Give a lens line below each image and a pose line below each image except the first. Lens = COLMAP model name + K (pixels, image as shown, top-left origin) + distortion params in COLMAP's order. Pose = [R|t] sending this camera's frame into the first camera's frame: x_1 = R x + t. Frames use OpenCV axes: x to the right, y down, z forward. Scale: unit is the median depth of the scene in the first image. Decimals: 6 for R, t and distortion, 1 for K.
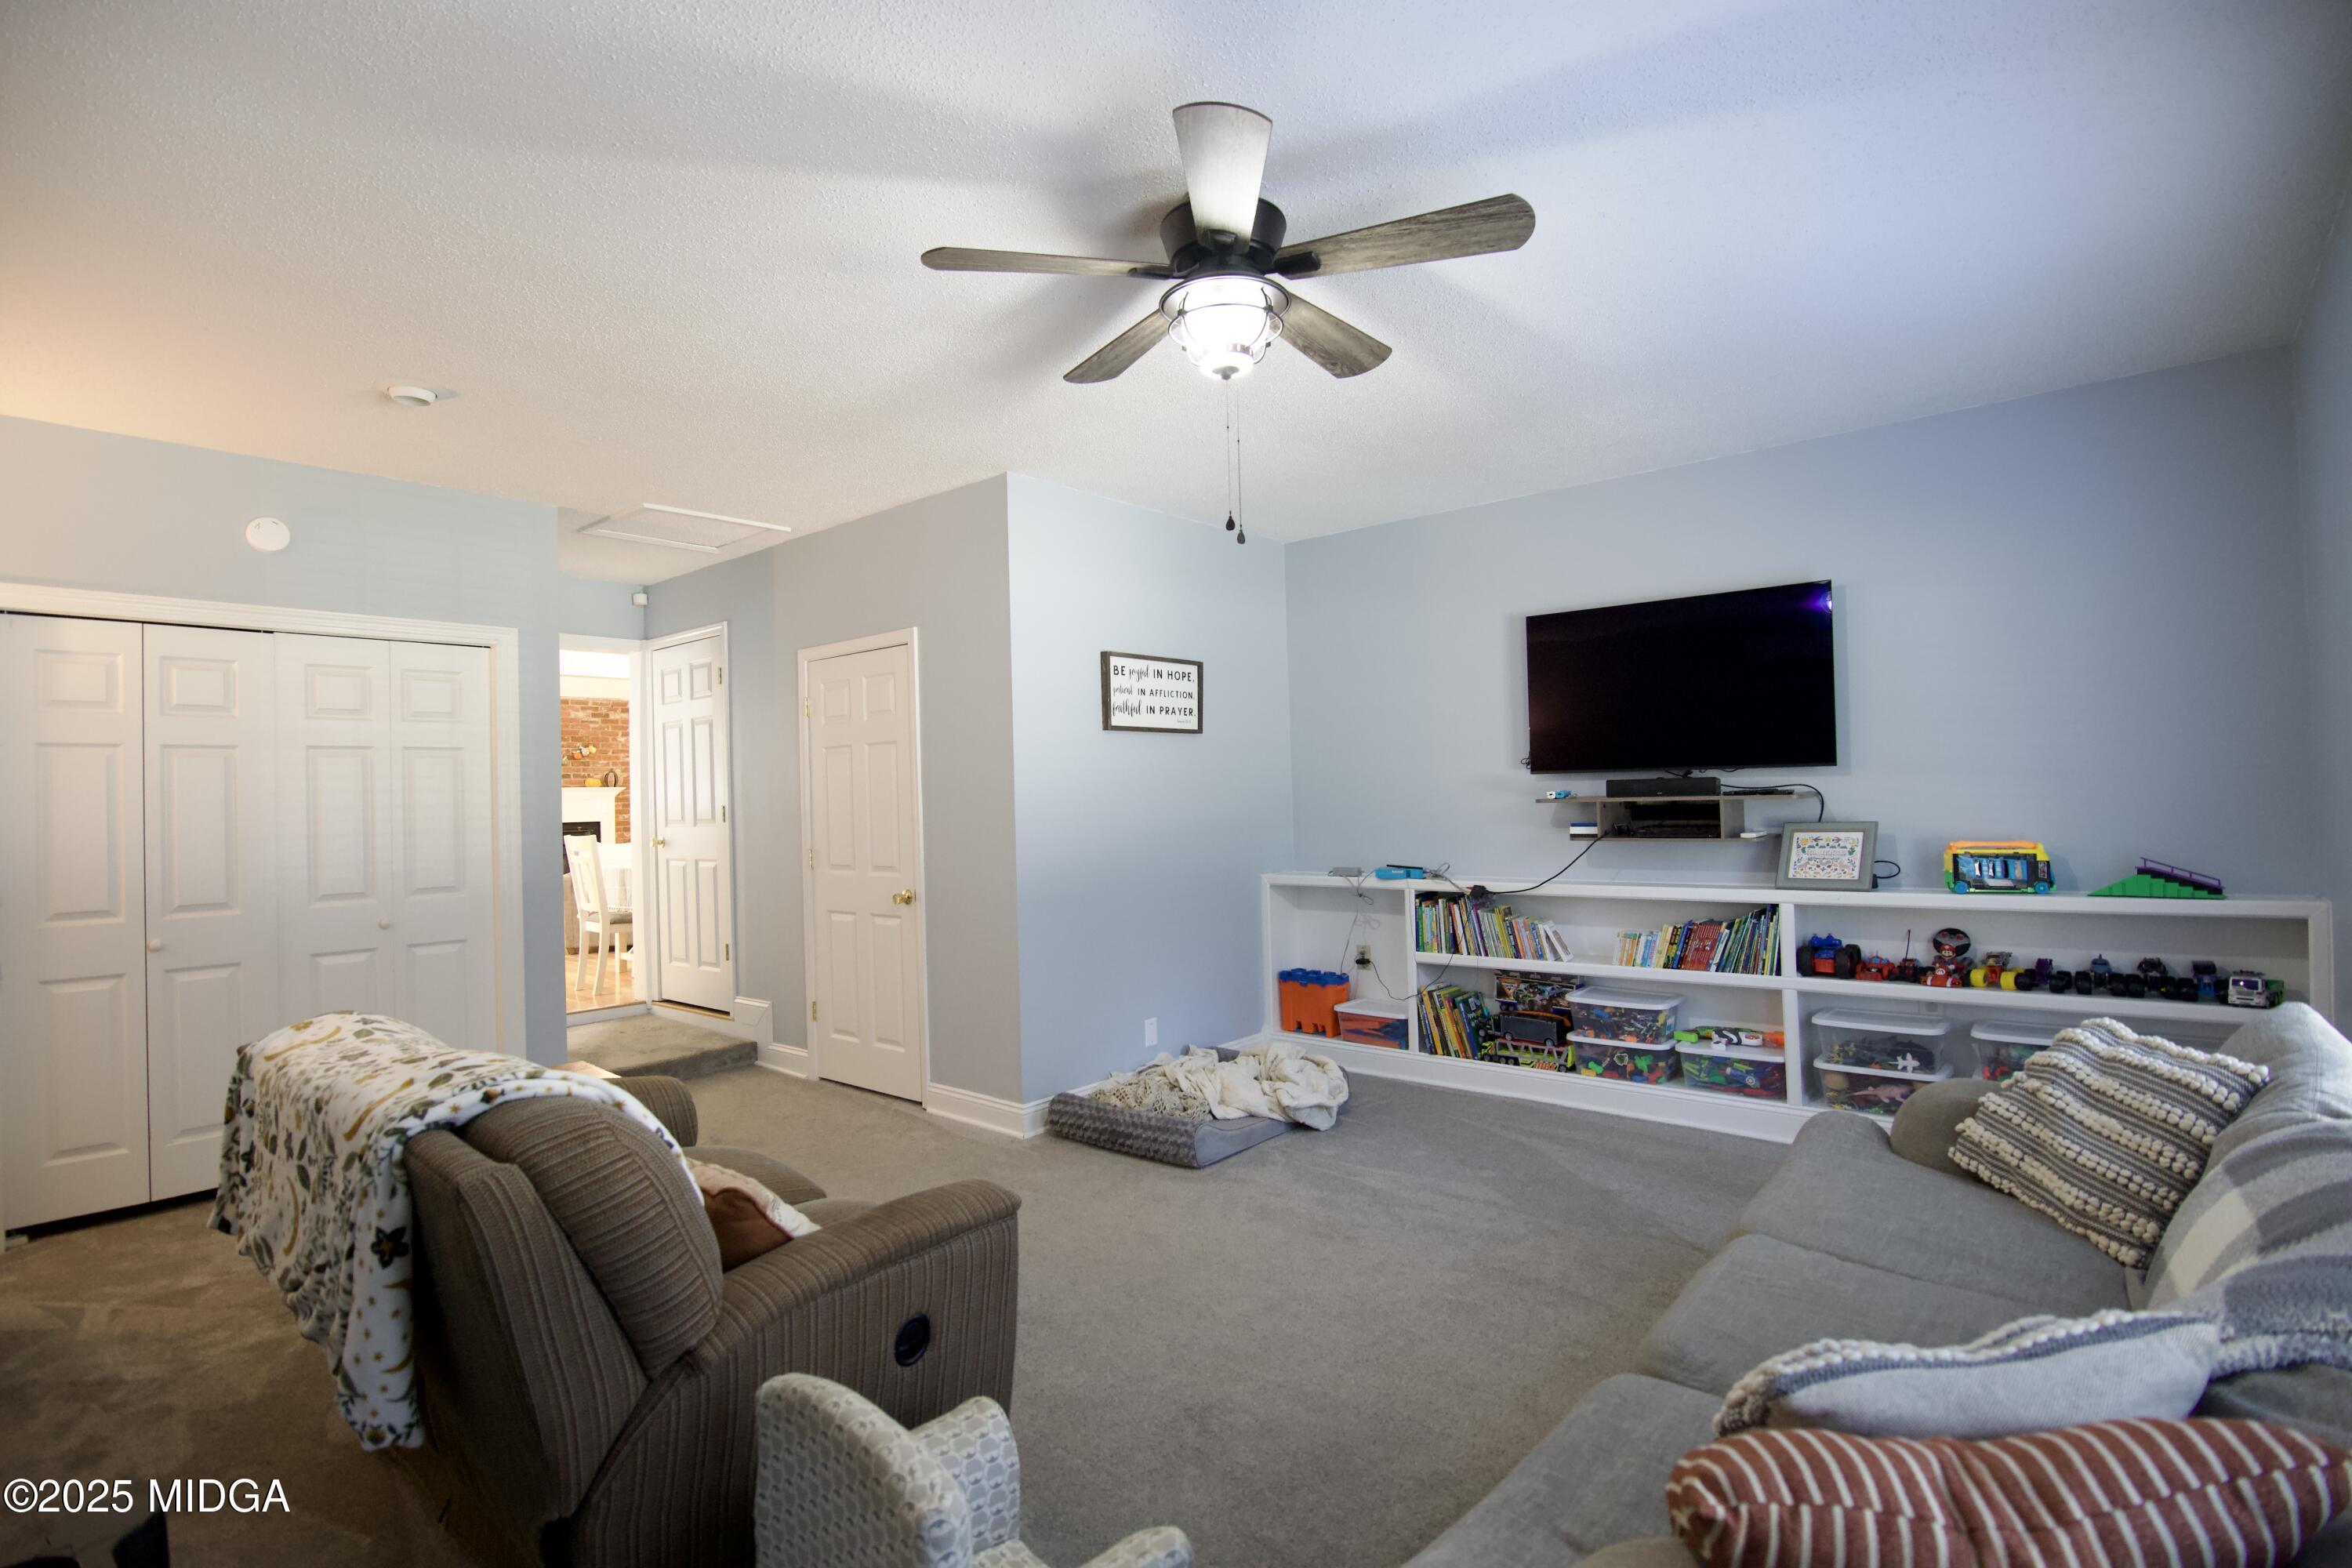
lens RADIAL K [[1139.7, 0, 1165.7], [0, 1139.7, 778.0], [0, 0, 1]] dist [-0.020033, -0.000795]
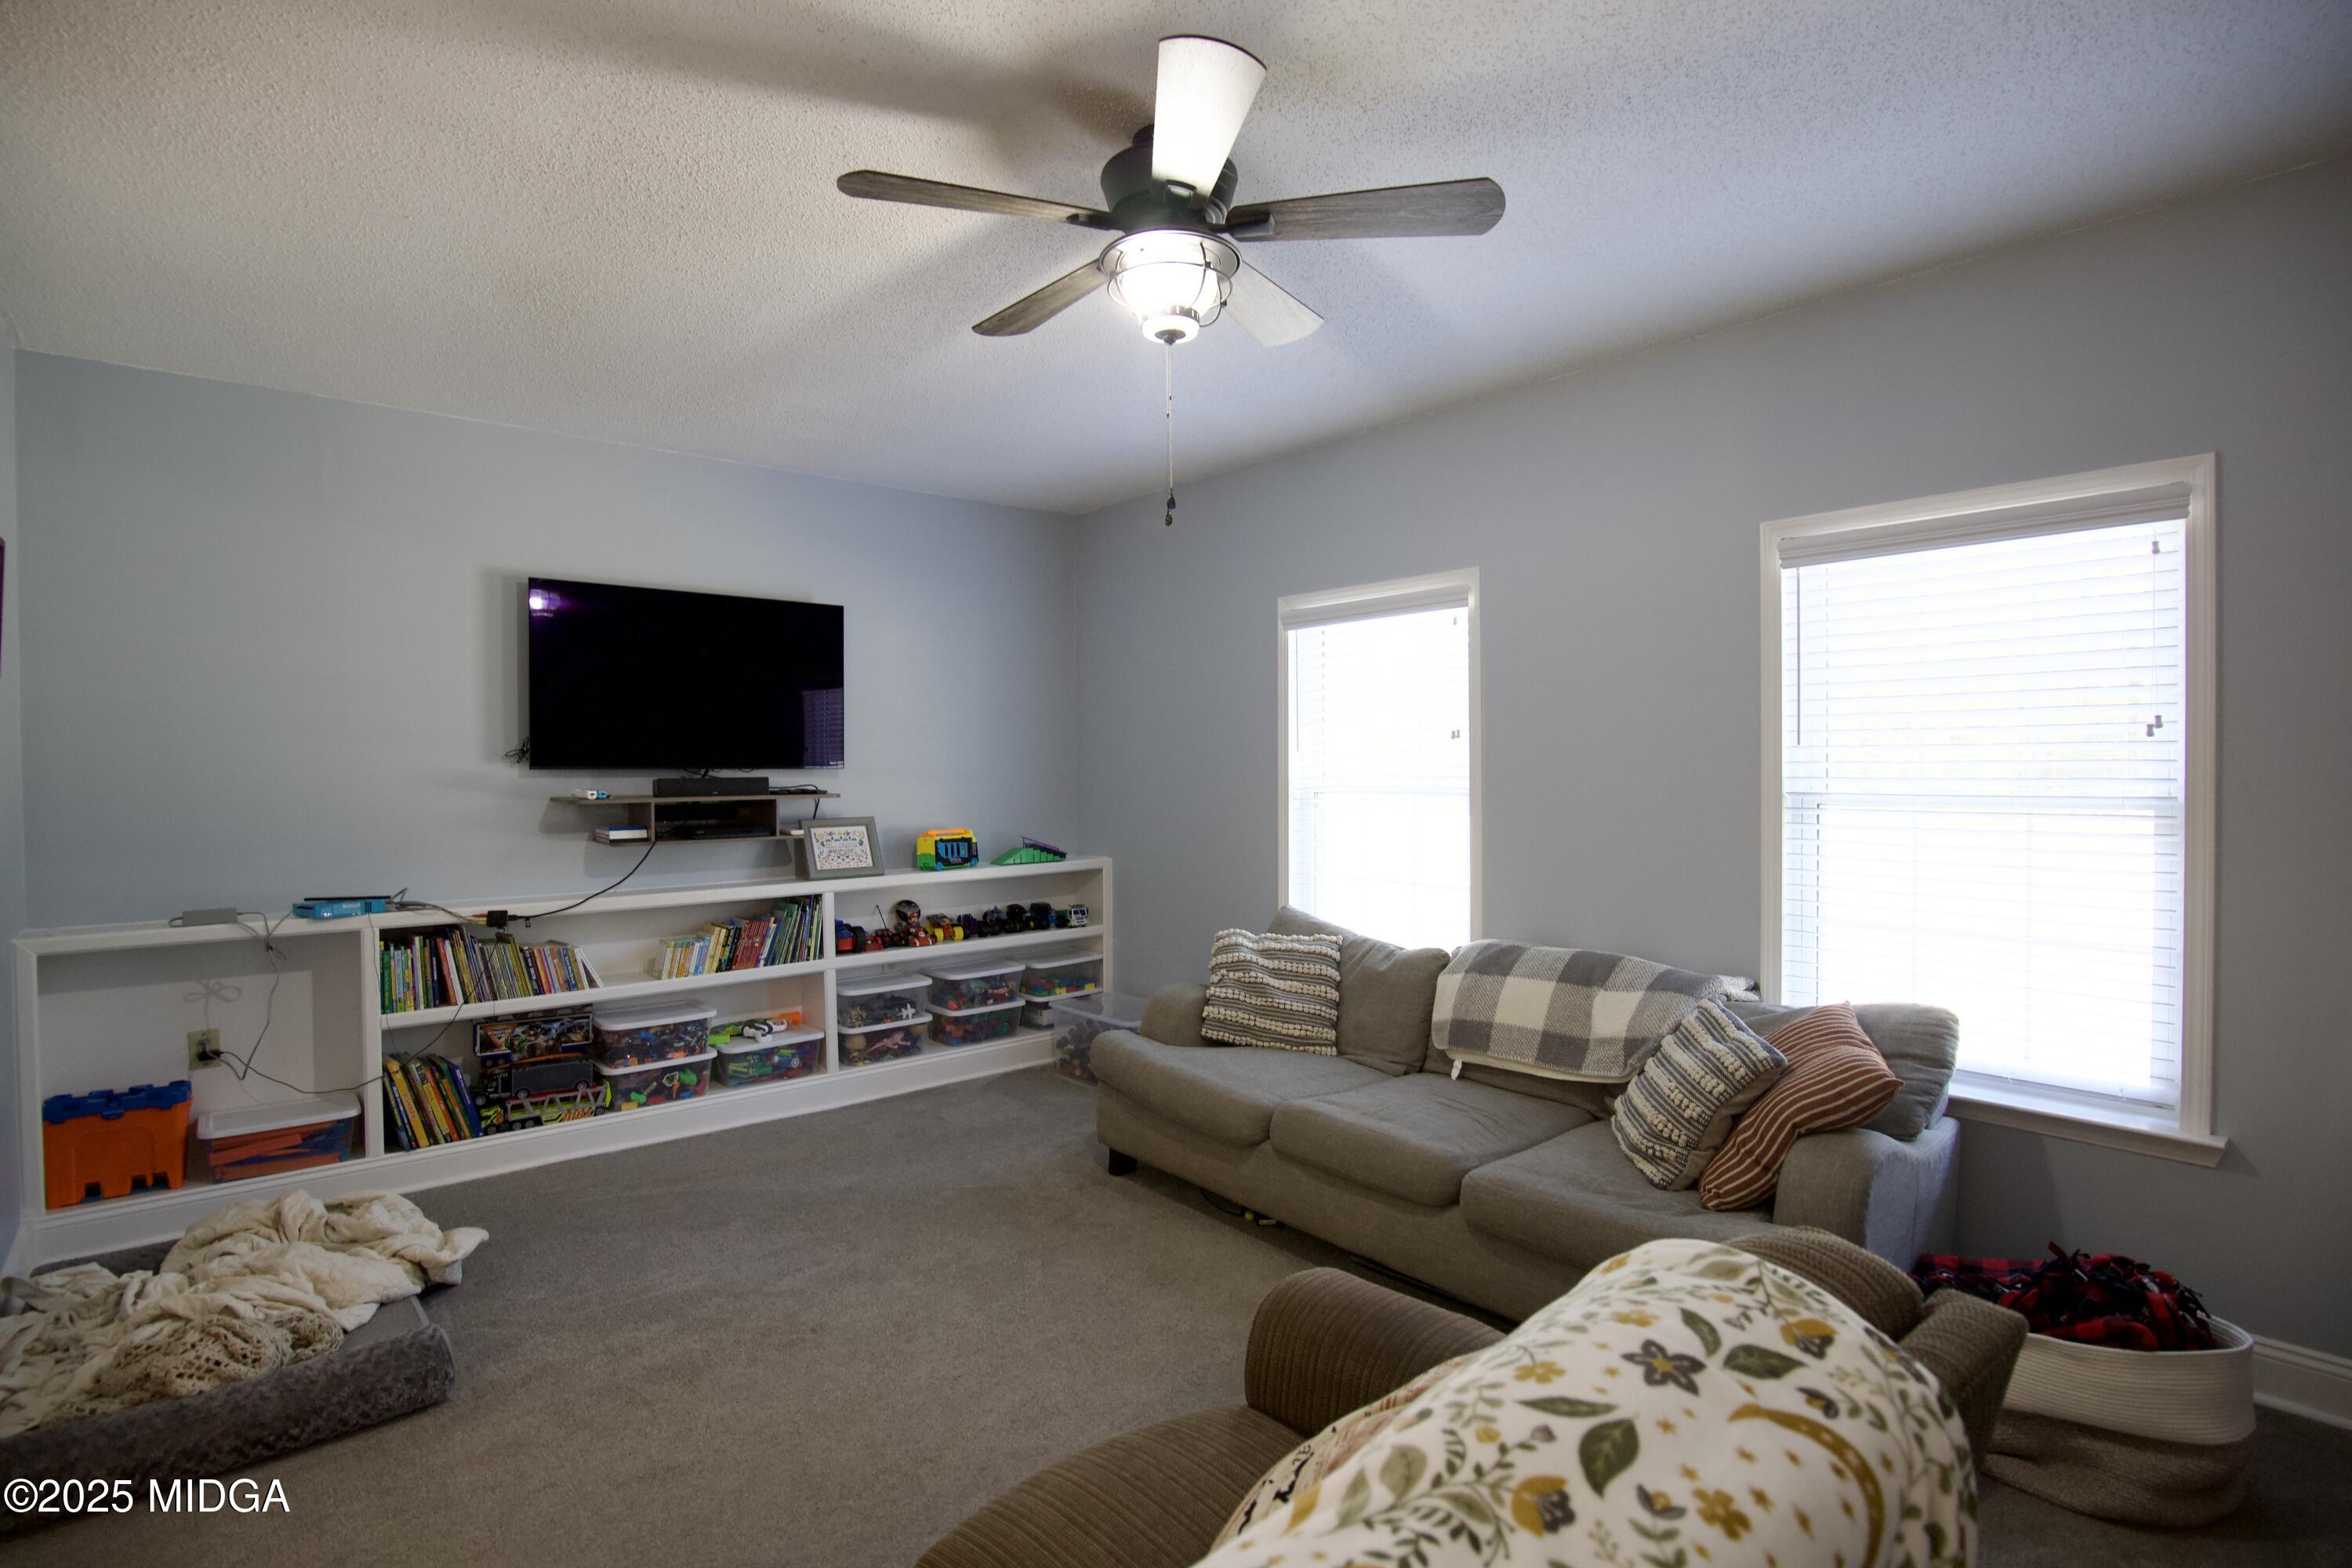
lens RADIAL K [[1139.7, 0, 1165.7], [0, 1139.7, 778.0], [0, 0, 1]] dist [-0.020033, -0.000795]
pose [[0.152775, 0.013634, 0.988167, -0.458397], [-0.012914, 0.999847, -0.011799, 0.007169], [-0.988177, -0.010959, 0.152927, 0.462698]]
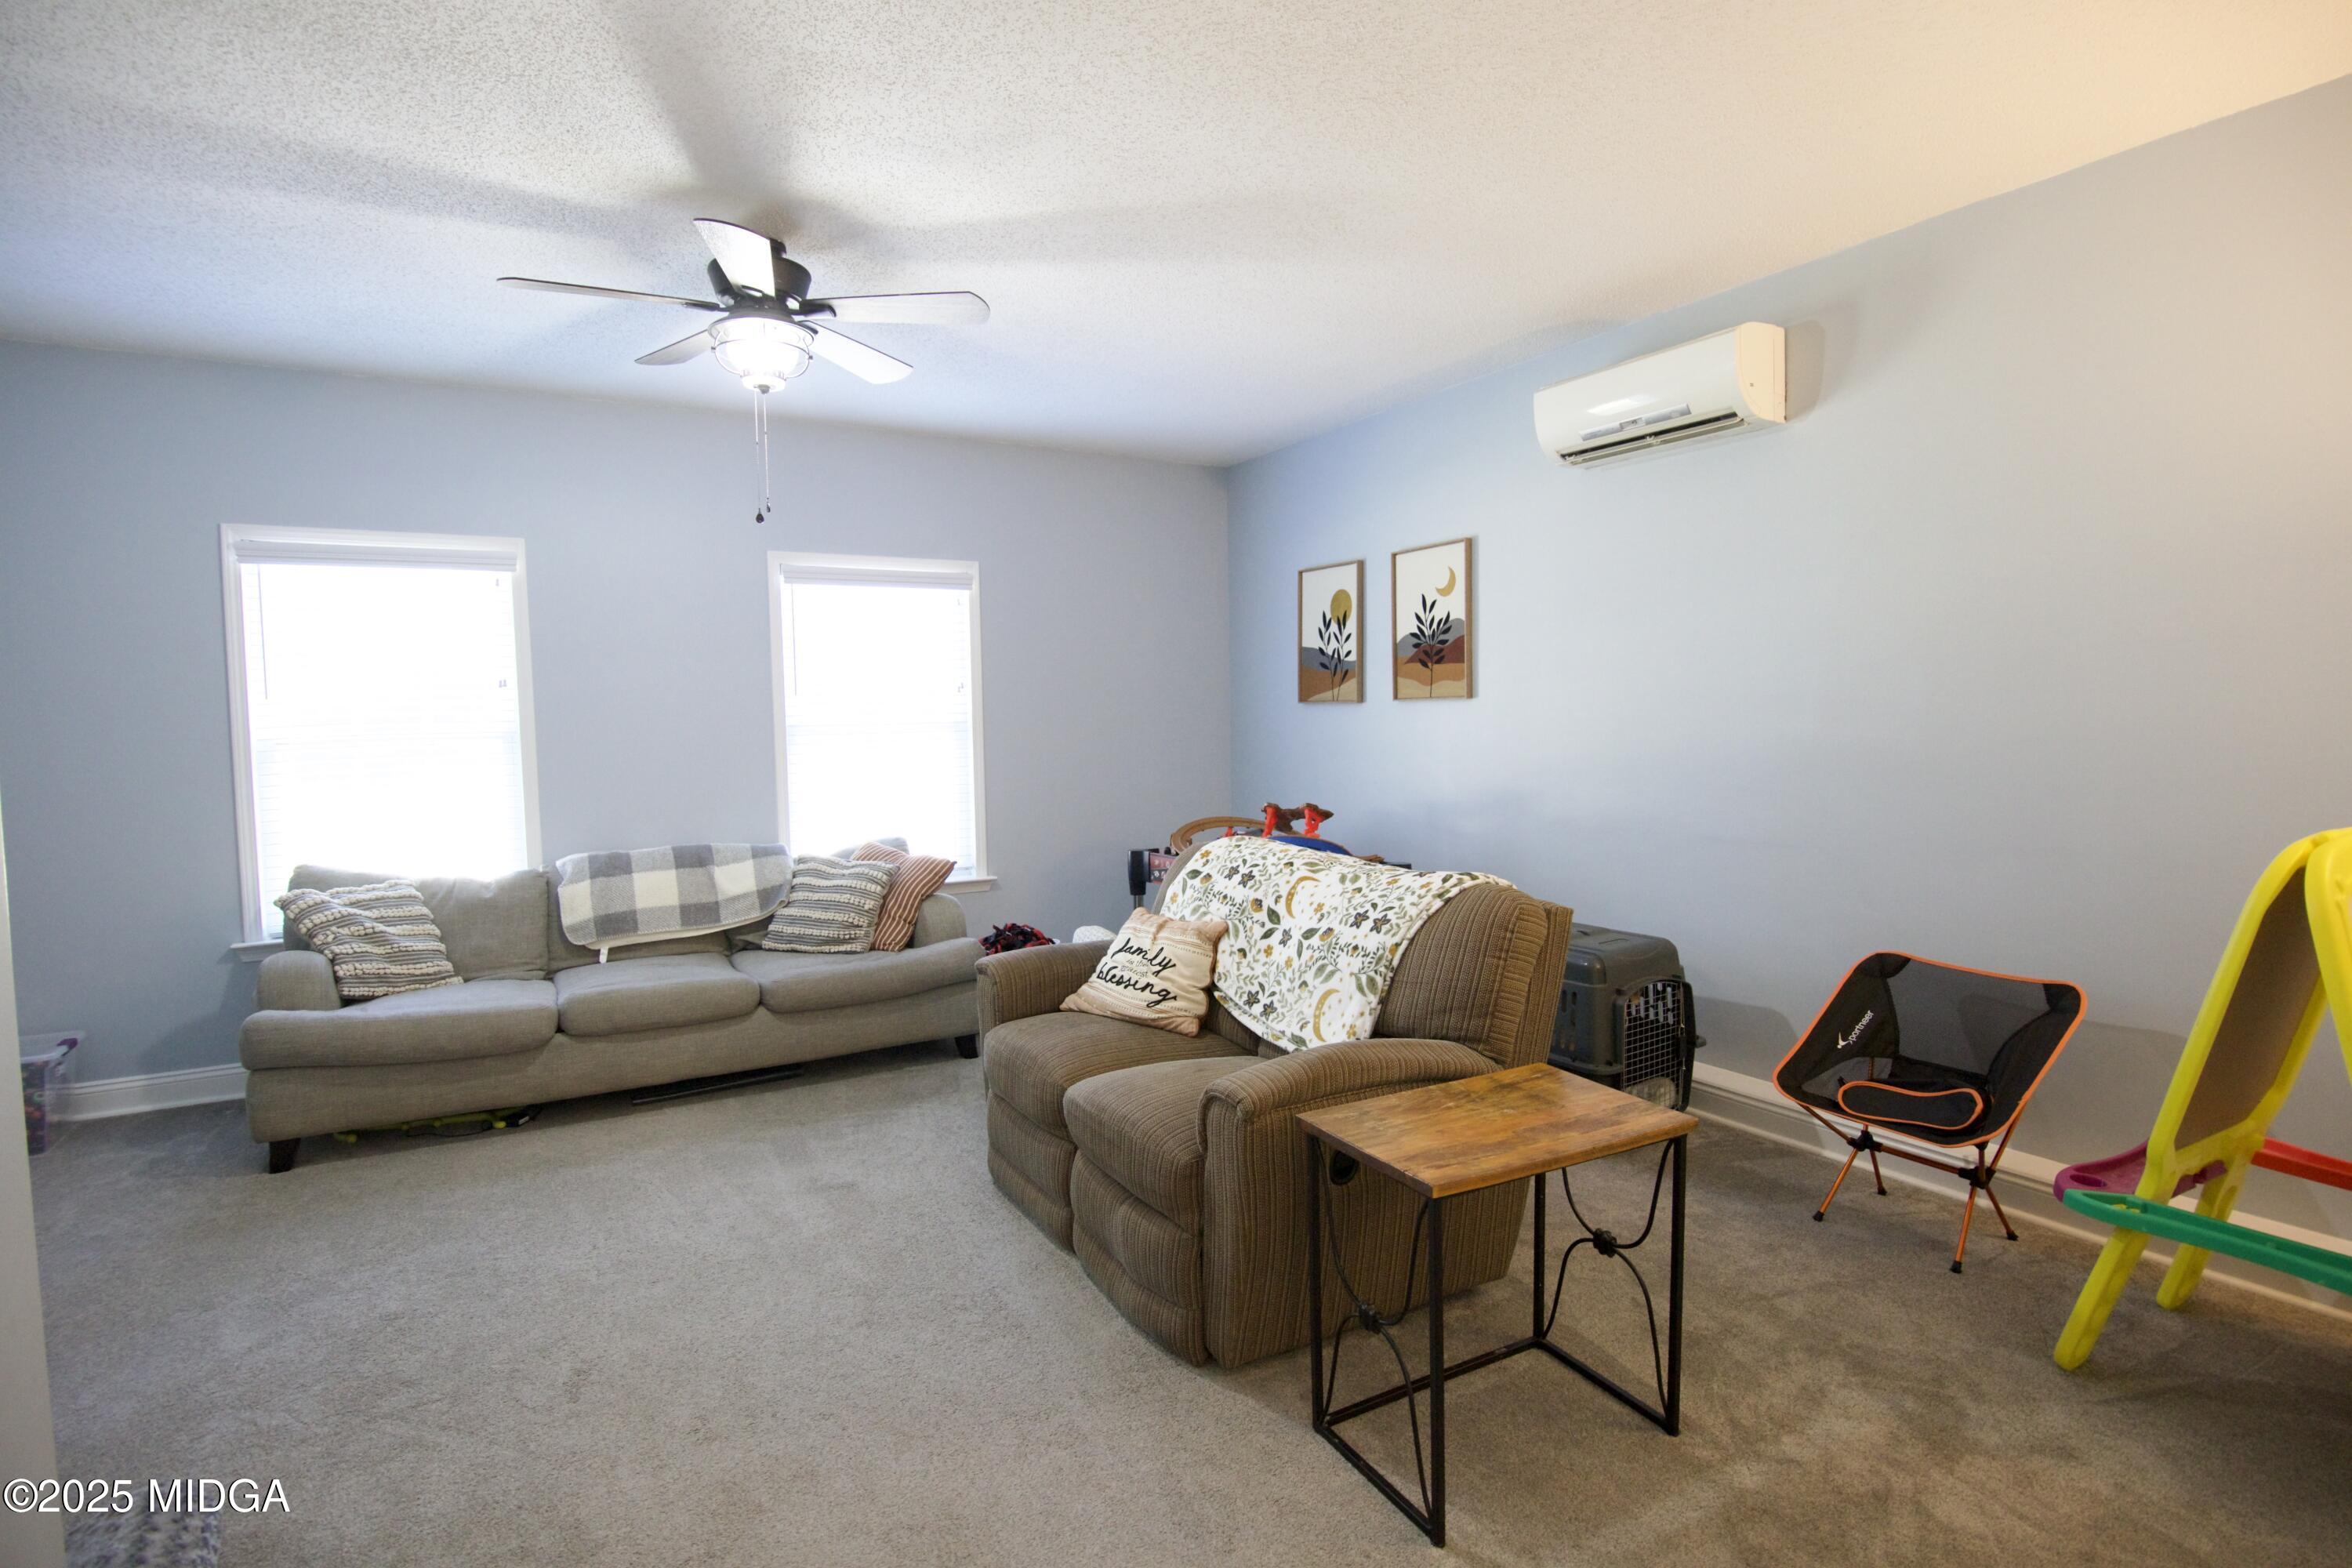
lens RADIAL K [[1139.7, 0, 1165.7], [0, 1139.7, 778.0], [0, 0, 1]] dist [-0.020033, -0.000795]
pose [[-0.943832, 0.027262, 0.329299, -0.422494], [0.039524, 0.998750, 0.030601, 0.034691], [-0.328053, 0.041898, -0.943730, 1.119383]]
